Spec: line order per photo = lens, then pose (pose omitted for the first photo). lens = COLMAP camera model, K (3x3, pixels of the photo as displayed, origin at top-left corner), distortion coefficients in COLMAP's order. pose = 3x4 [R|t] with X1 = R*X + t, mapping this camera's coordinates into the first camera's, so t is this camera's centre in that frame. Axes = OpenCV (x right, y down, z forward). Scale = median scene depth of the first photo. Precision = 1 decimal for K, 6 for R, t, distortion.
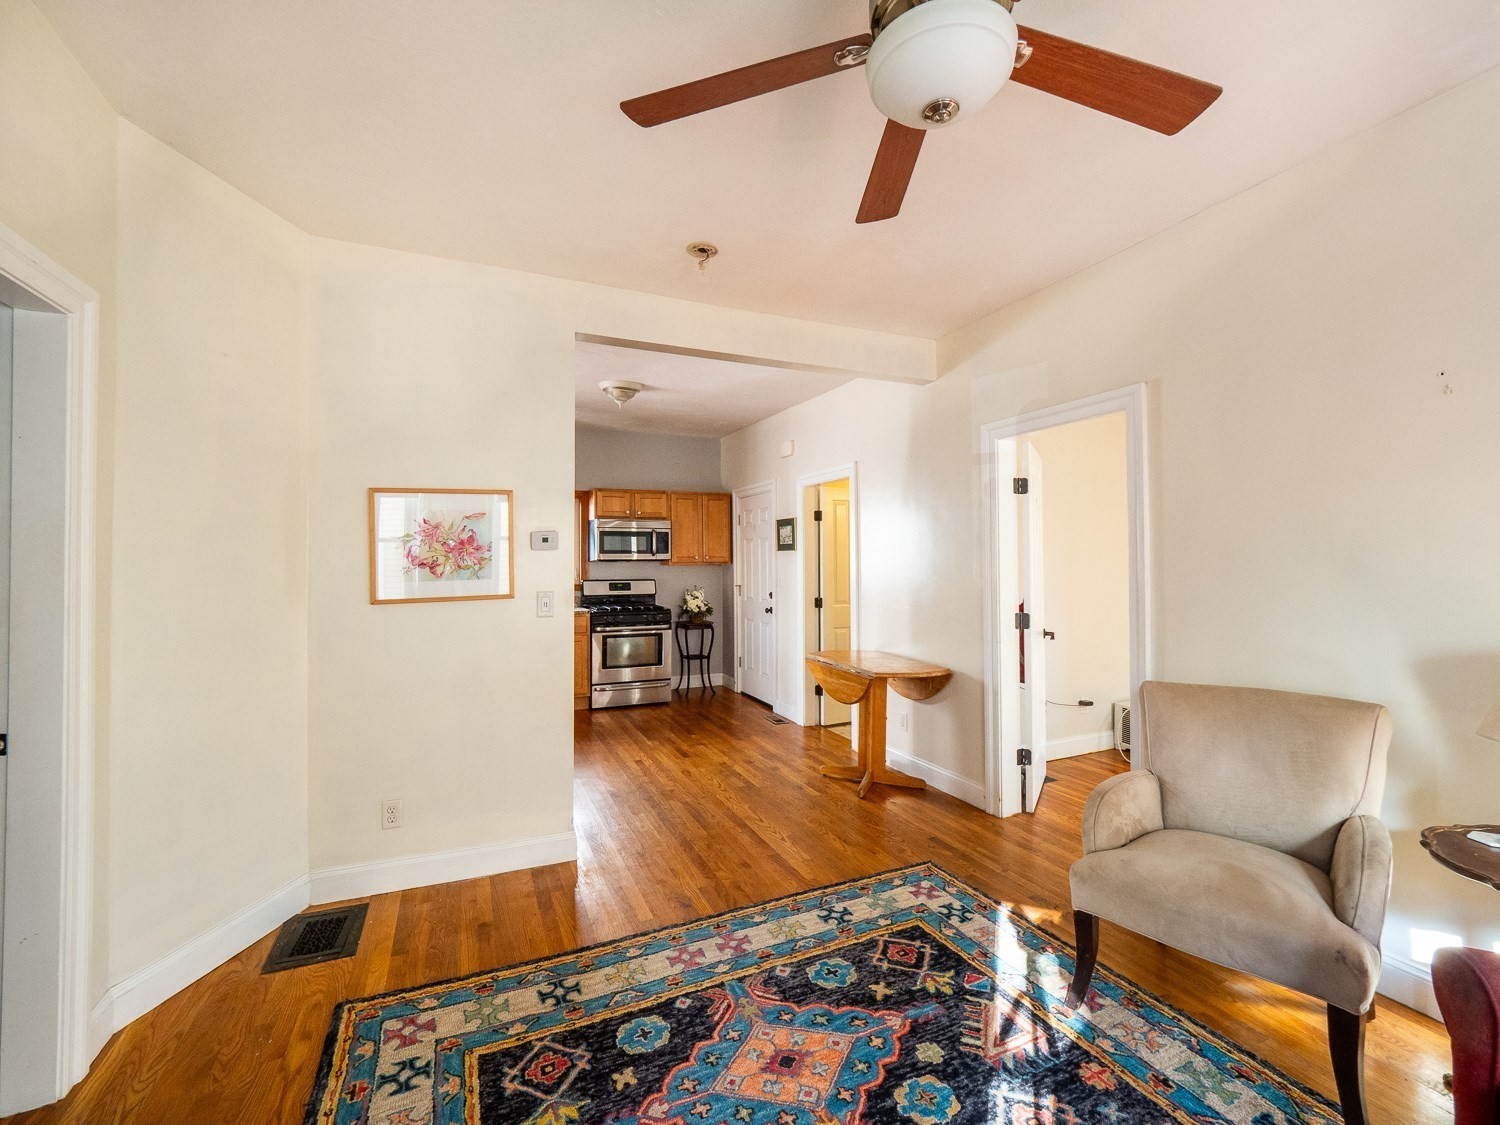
lens RADIAL K [[658.9, 0, 750.1], [0, 658.9, 558.7], [0, 0, 1]] dist [0.000219, -0.000390]
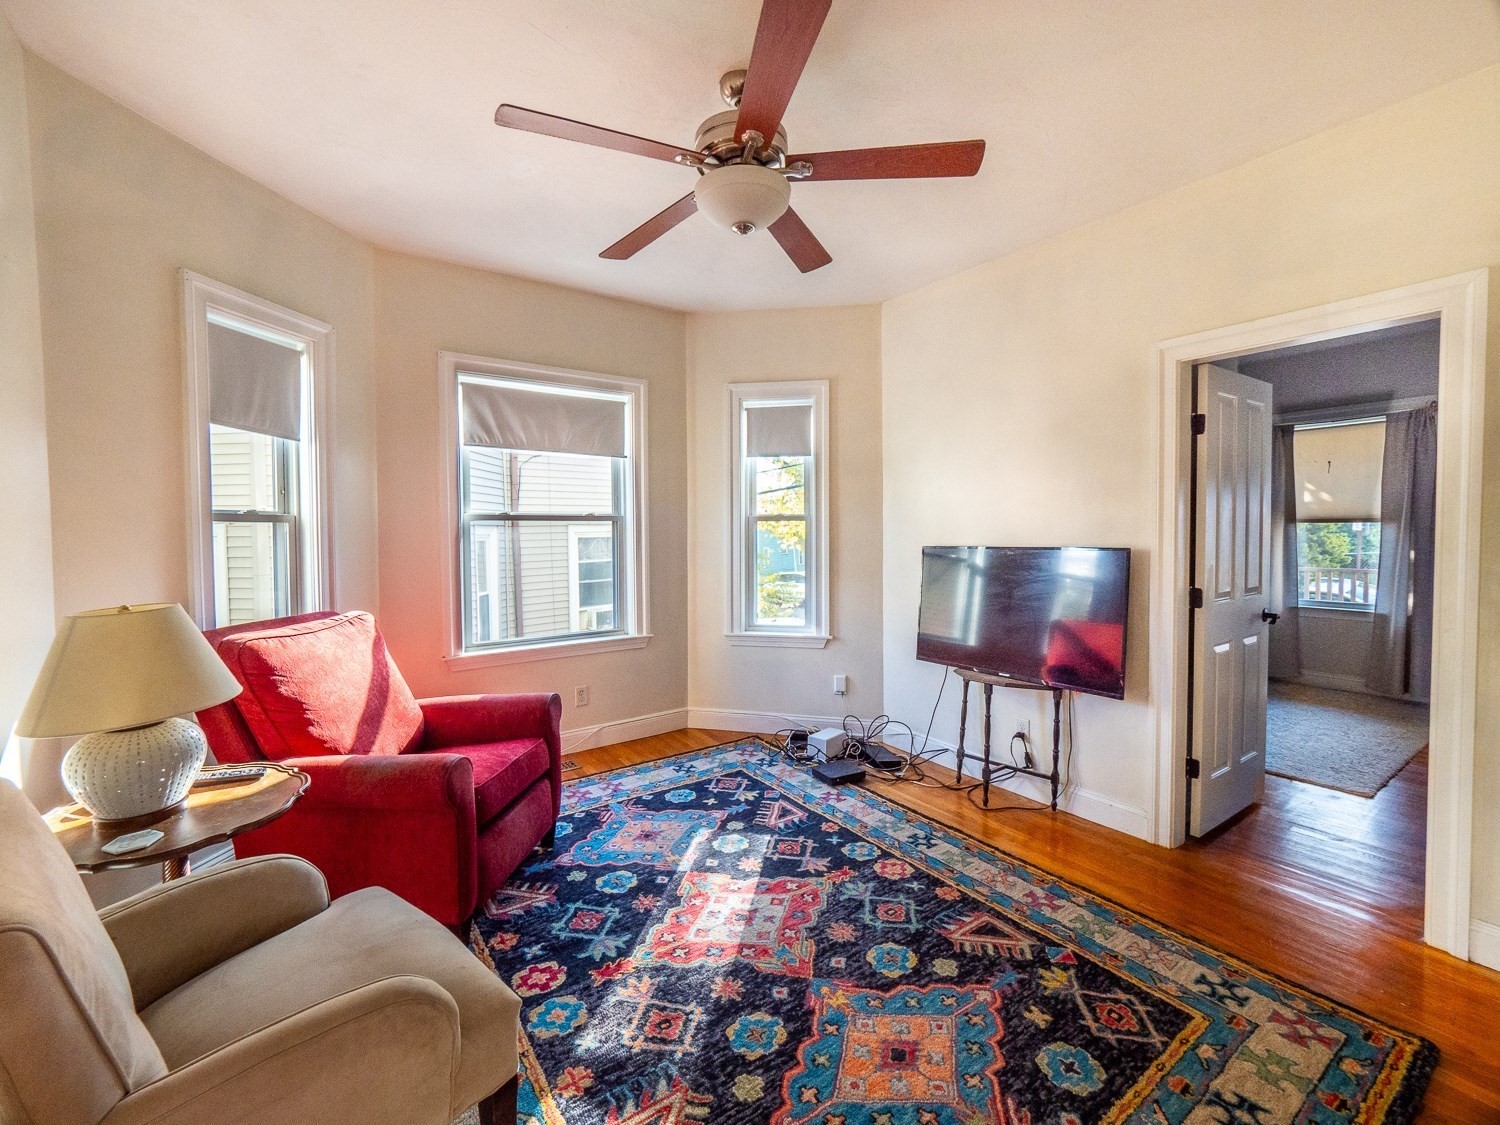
lens RADIAL K [[658.9, 0, 751.6], [0, 658.9, 554.4], [0, 0, 1]] dist [0.000219, -0.000390]
pose [[-0.981560, 0.016760, -0.190420, 0.433953], [0.010839, 0.999426, 0.032091, 0.017139], [0.190848, 0.029435, -0.981178, 1.883297]]
